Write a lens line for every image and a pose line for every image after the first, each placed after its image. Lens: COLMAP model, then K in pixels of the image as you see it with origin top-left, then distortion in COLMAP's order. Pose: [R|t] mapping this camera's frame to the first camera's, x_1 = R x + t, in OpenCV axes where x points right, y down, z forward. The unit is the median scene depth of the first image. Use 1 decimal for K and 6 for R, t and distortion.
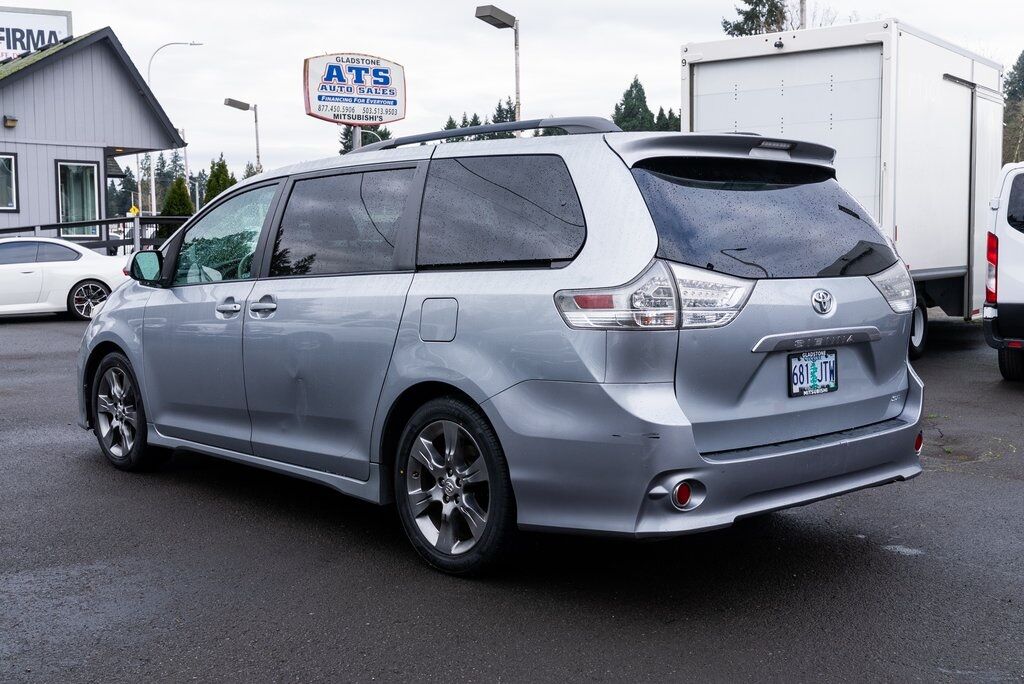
lens RADIAL K [[1205.1, 0, 512.0], [0, 1205.1, 342.0], [0, 0, 1]] dist [-0.005174, -0.016403]
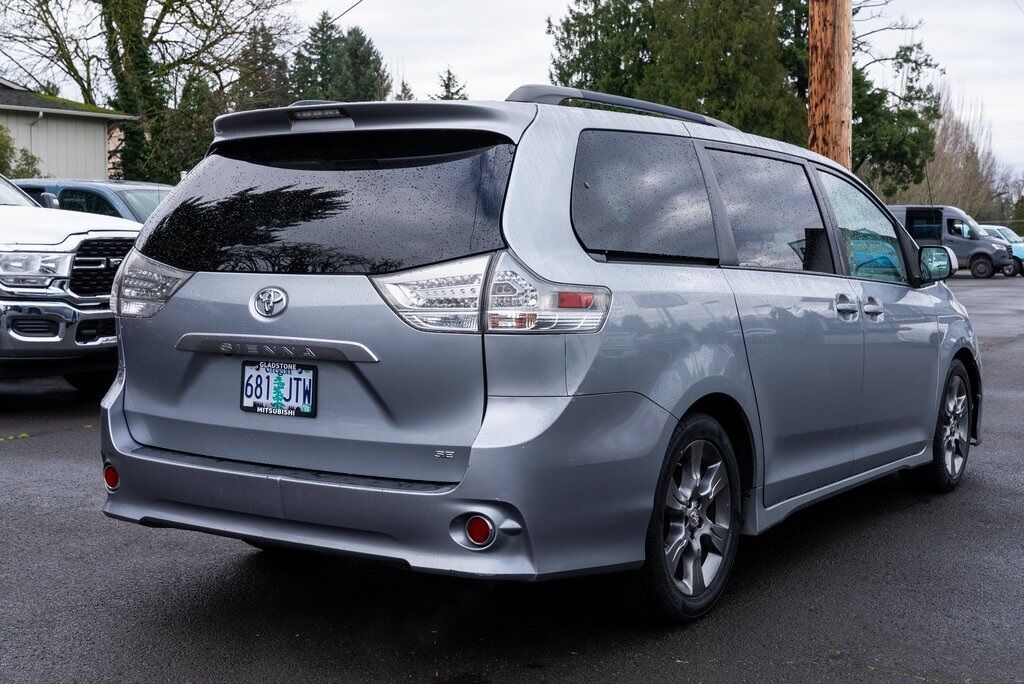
lens RADIAL K [[1380.9, 0, 511.9], [0, 1380.9, 340.0], [0, 0, 1]] dist [0.002980, 0.050548]
pose [[0.241248, 0.070390, -0.967908, 1.185918], [-0.084520, 0.995100, 0.051301, -0.068571], [0.966776, 0.069432, 0.246015, 0.907560]]
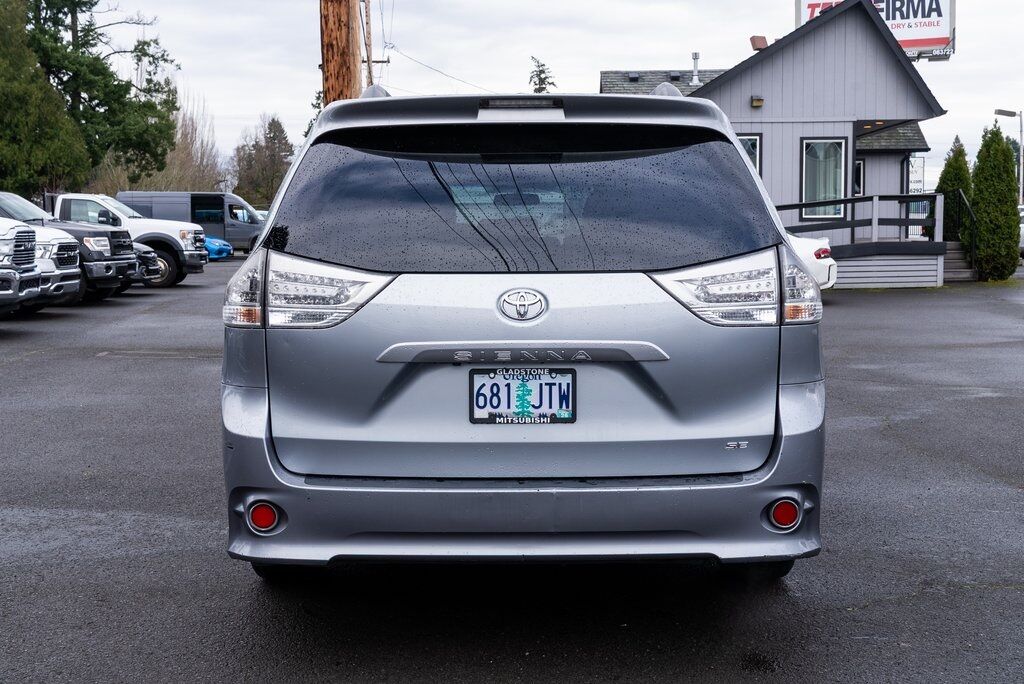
lens RADIAL K [[1284.0, 0, 512.0], [0, 1284.0, 342.0], [0, 0, 1]] dist [0.062594, -0.007793]
pose [[0.734290, 0.057474, -0.676398, 0.791410], [-0.050060, 0.998281, 0.030481, -0.033404], [0.676987, 0.011479, 0.735905, 0.381613]]
